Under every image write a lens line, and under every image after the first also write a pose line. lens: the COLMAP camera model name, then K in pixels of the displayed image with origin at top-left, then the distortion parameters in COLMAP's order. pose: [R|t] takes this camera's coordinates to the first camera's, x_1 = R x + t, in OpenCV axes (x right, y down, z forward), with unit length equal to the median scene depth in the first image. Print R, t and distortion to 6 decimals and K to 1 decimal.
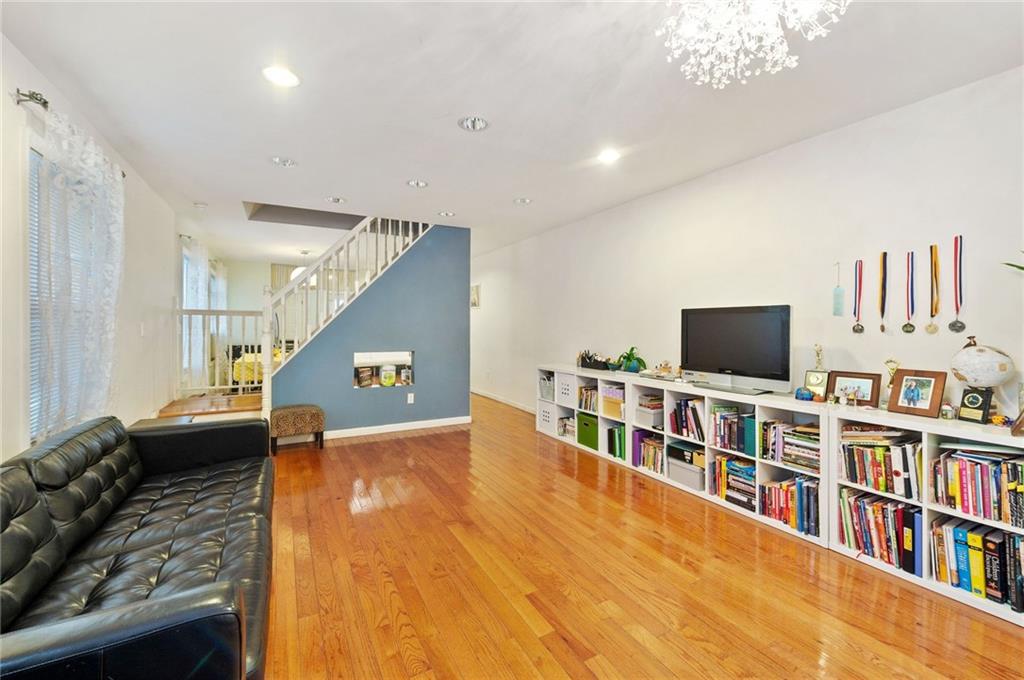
lens RADIAL K [[419.0, 0, 510.5], [0, 419.0, 327.2], [0, 0, 1]] dist [0.000152, -0.000094]
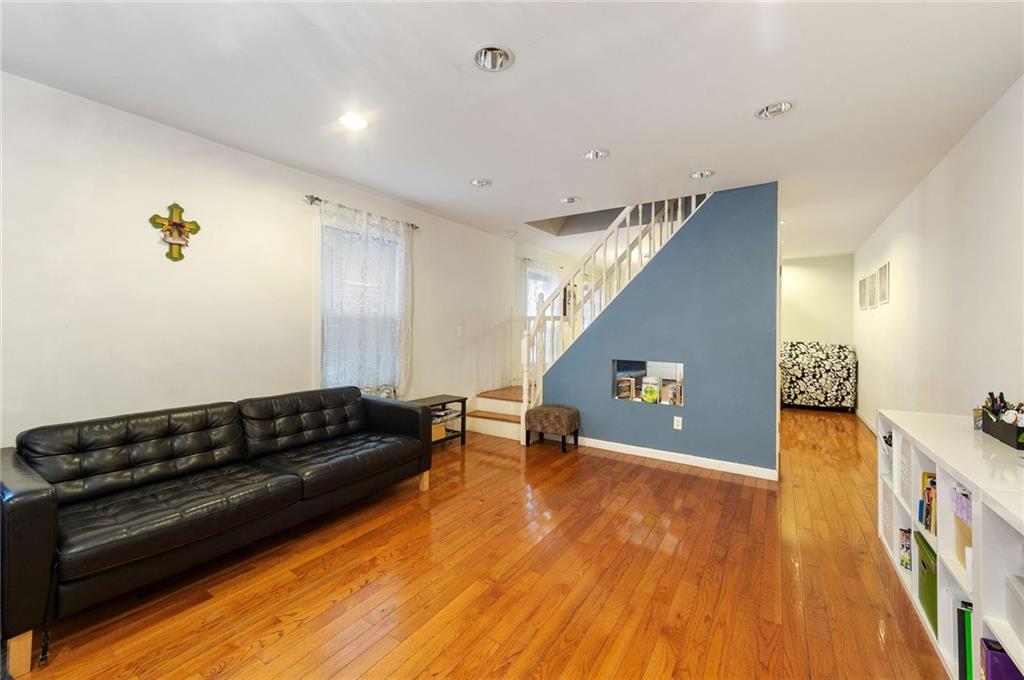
lens RADIAL K [[409.6, 0, 501.1], [0, 409.6, 328.7], [0, 0, 1]] dist [0.001243, 0.000009]
pose [[0.457963, 0.006232, -0.888950, 0.407430], [-0.010656, 0.999942, 0.001521, -0.005864], [0.888908, 0.008776, 0.458003, 0.491252]]
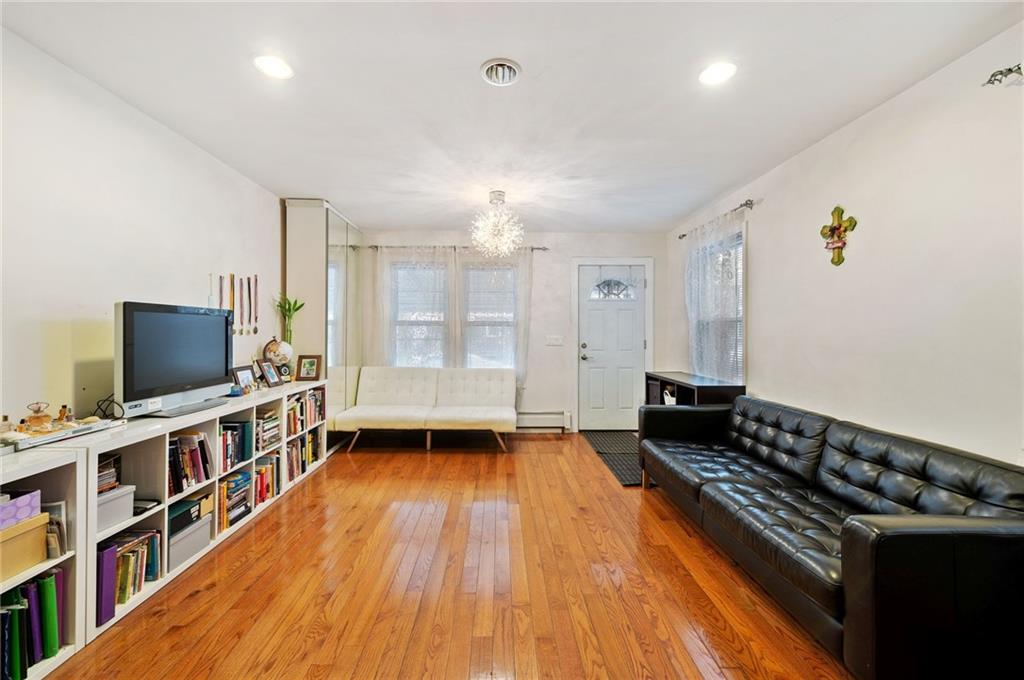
lens RADIAL K [[419.0, 0, 510.5], [0, 419.0, 327.2], [0, 0, 1]] dist [0.000152, -0.000094]
pose [[-0.891517, -0.000953, 0.452985, -0.333066], [-0.003816, 0.999978, -0.005405, -0.005333], [-0.452970, -0.006548, -0.891502, 1.218241]]
